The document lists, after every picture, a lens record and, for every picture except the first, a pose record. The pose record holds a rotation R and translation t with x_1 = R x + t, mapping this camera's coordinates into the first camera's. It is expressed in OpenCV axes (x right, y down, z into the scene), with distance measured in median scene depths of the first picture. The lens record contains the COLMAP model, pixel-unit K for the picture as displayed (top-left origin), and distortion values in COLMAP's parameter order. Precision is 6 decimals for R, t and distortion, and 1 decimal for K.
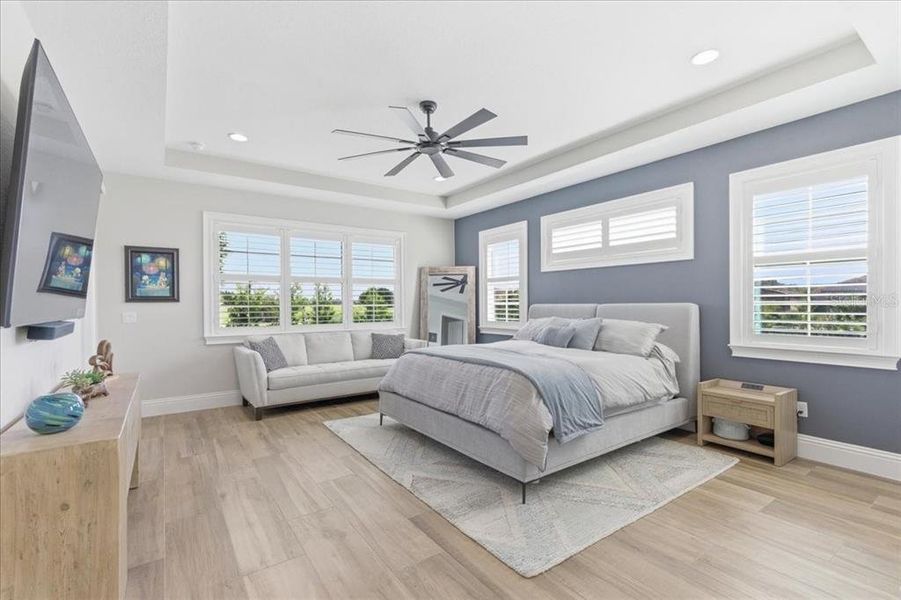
lens RADIAL K [[415.6, 0, 448.4], [0, 415.6, 303.2], [0, 0, 1]] dist [0.000779, 0.000640]
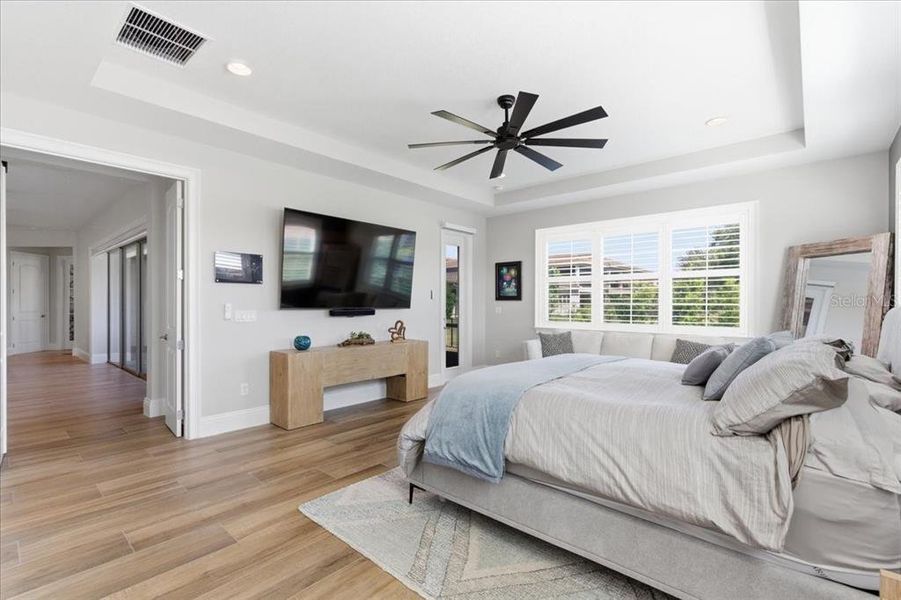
lens RADIAL K [[415.6, 0, 448.4], [0, 415.6, 303.2], [0, 0, 1]] dist [0.000779, 0.000640]
pose [[0.213374, 0.009523, -0.976924, 0.667683], [-0.003916, 0.999953, 0.008892, -0.004199], [0.976963, 0.001928, 0.213401, 0.499211]]
